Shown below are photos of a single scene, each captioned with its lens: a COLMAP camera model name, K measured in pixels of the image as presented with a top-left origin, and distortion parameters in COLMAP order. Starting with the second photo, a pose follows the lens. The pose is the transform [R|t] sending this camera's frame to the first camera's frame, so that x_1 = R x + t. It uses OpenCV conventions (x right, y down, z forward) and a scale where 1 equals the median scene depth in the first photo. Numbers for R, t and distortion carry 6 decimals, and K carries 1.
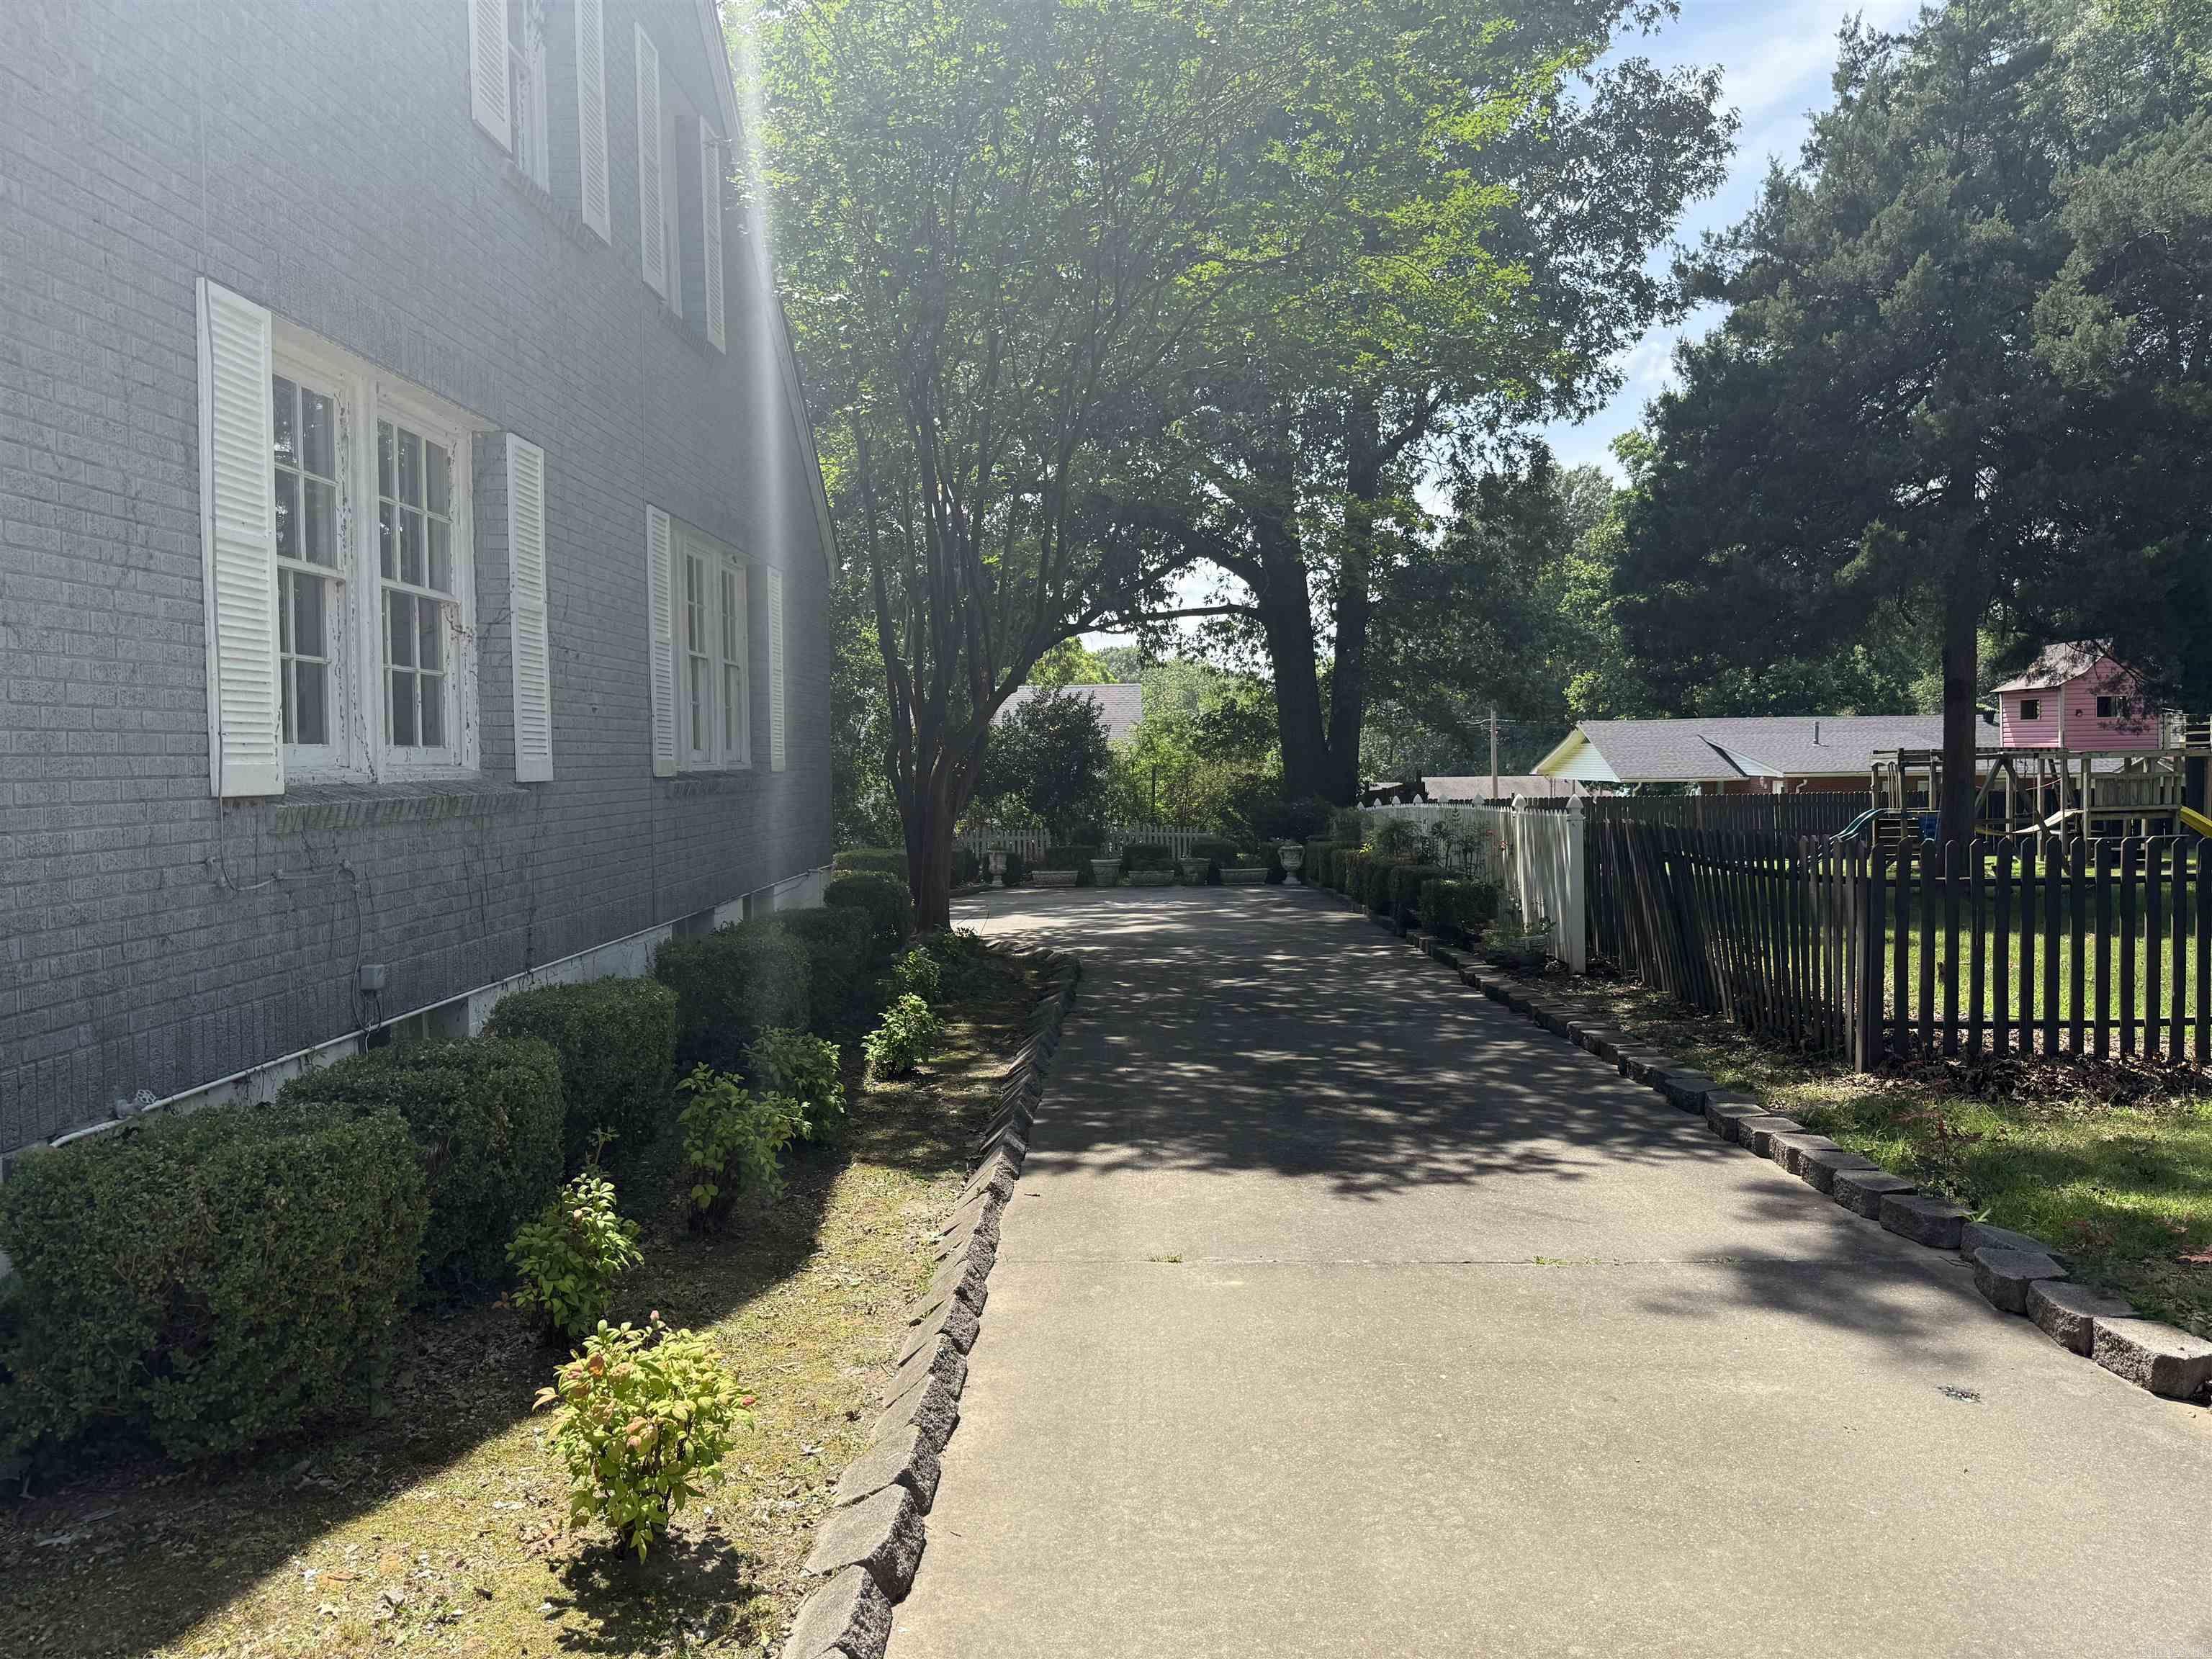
lens RADIAL K [[1547.5, 0, 1101.3], [0, 1547.5, 834.2], [0, 0, 1]] dist [0.002664, -0.001107]
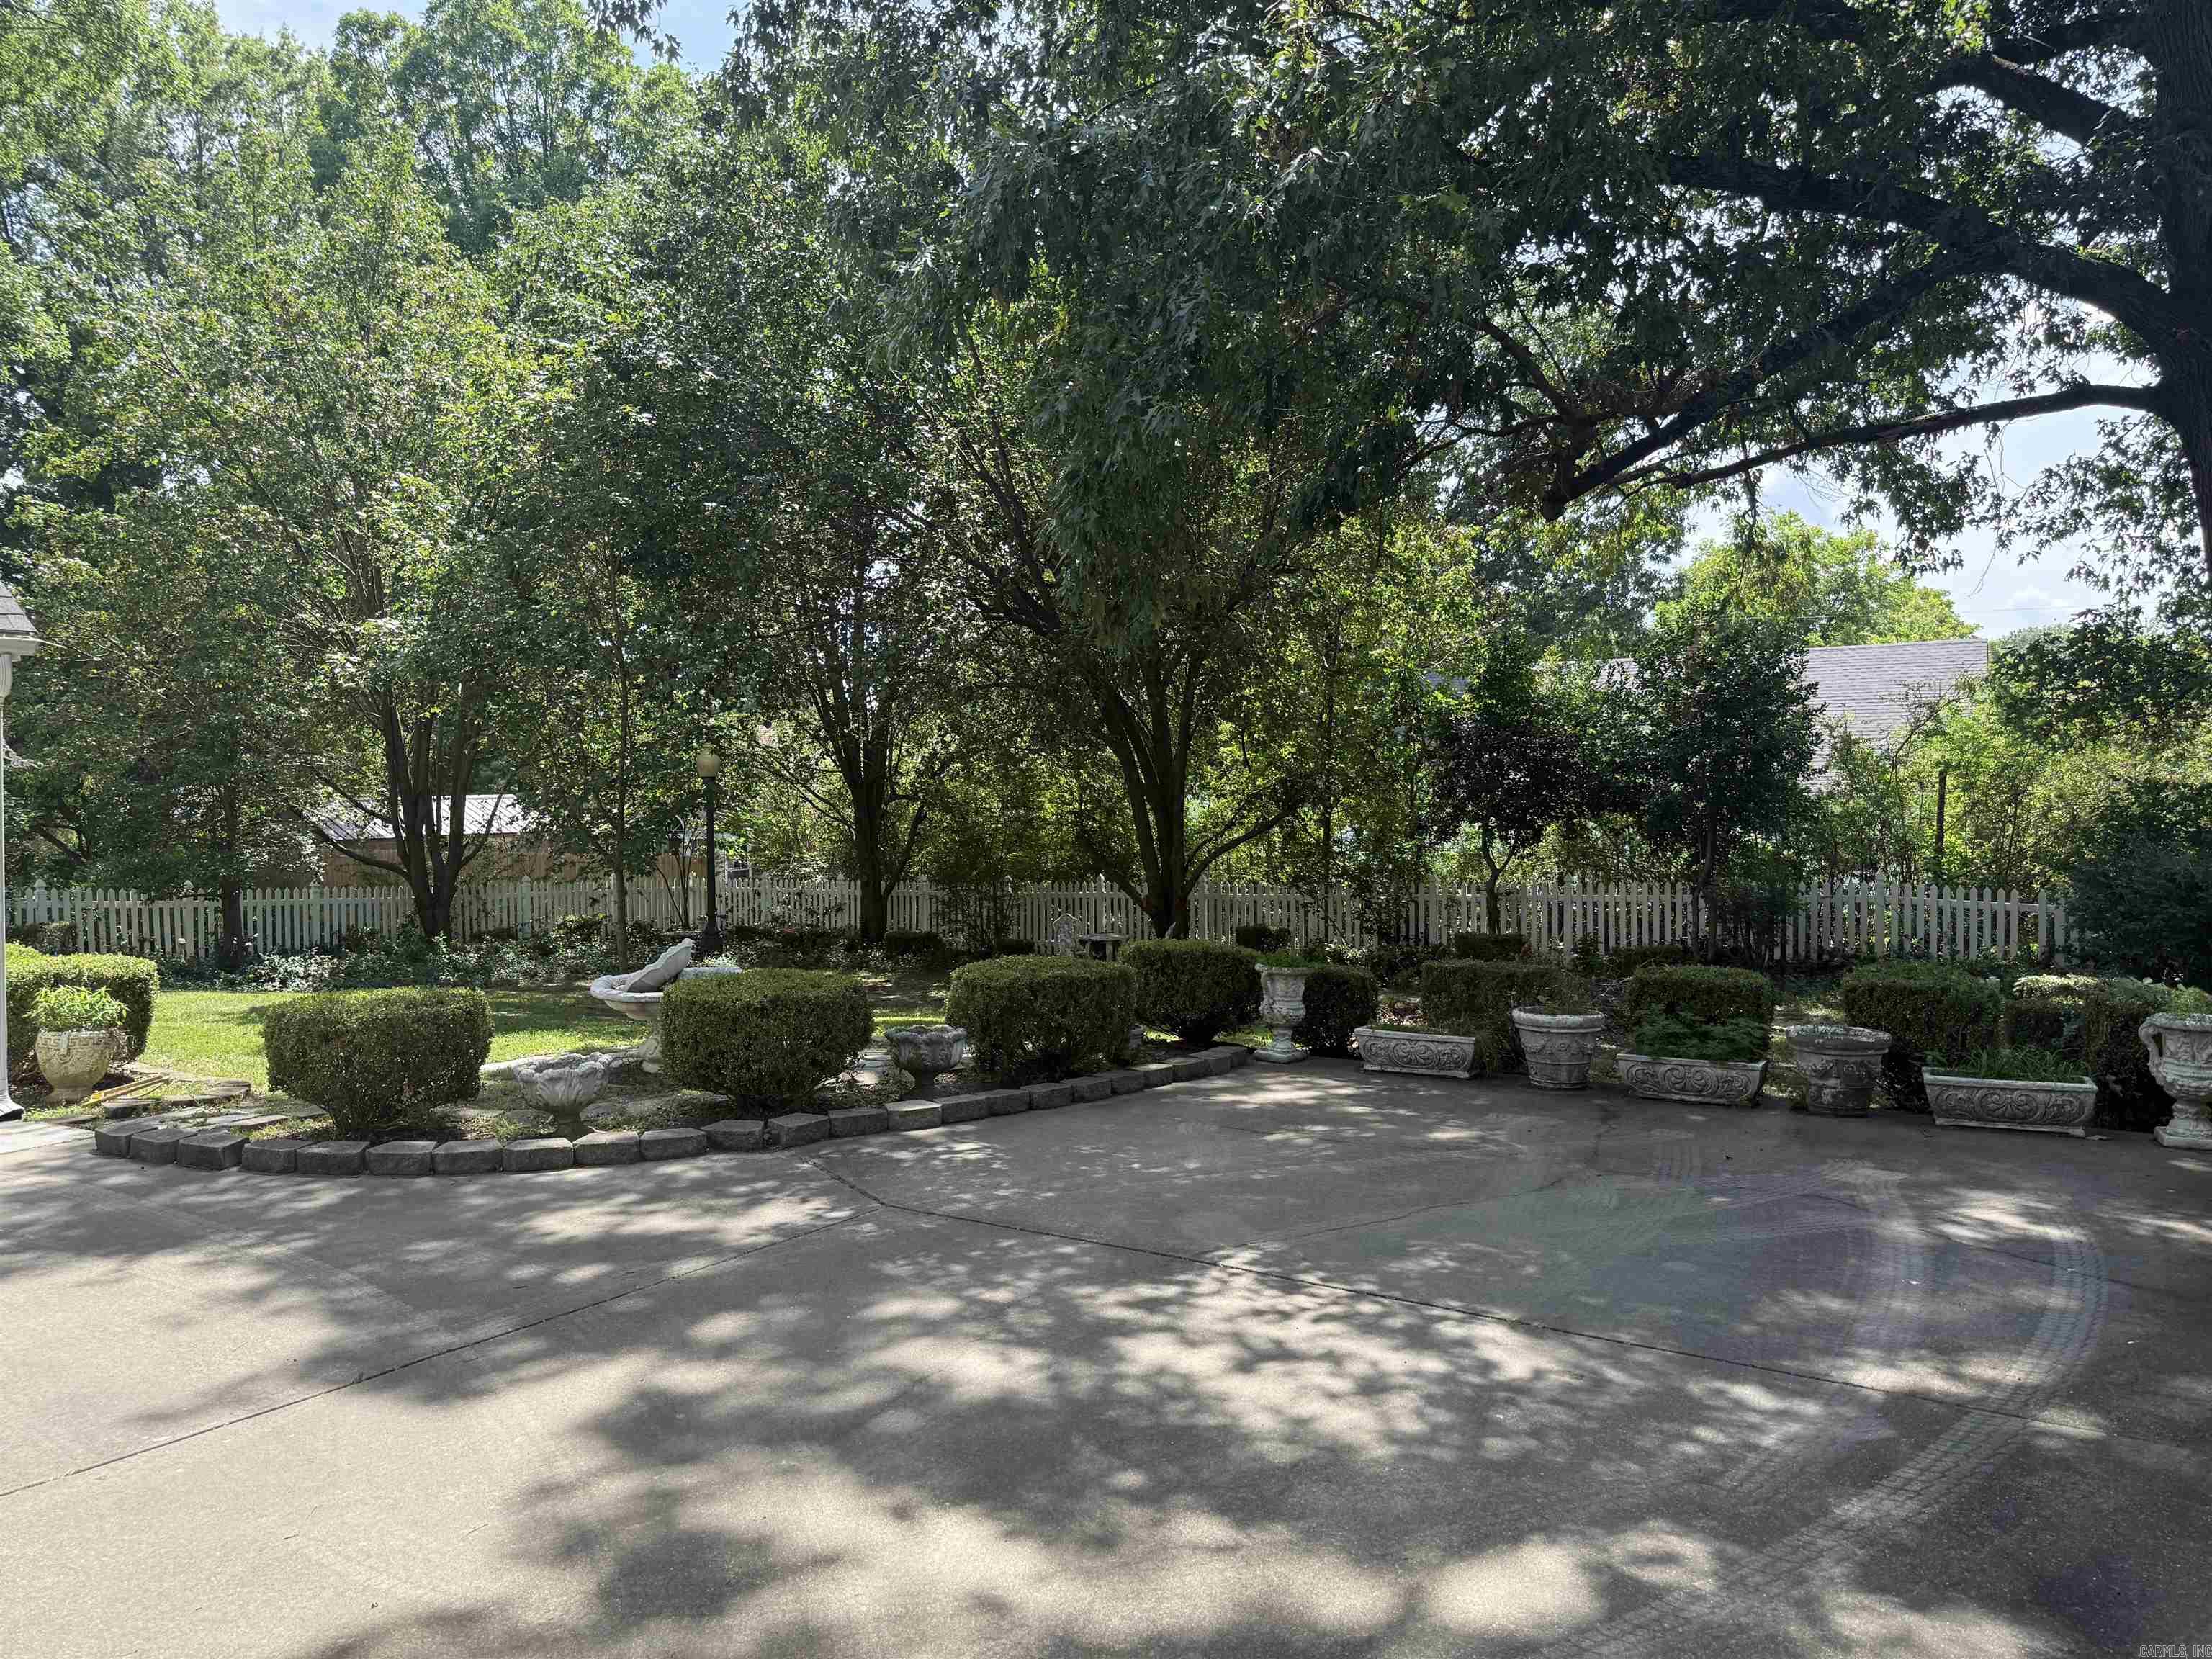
lens RADIAL K [[1528.0, 0, 1108.4], [0, 1528.0, 832.8], [0, 0, 1]] dist [0.063776, -0.077218]
pose [[0.855636, 0.011559, -0.517449, 0.069440], [-0.016321, 0.999856, -0.004654, -0.015844], [0.517321, 0.012427, 0.855701, 0.453791]]
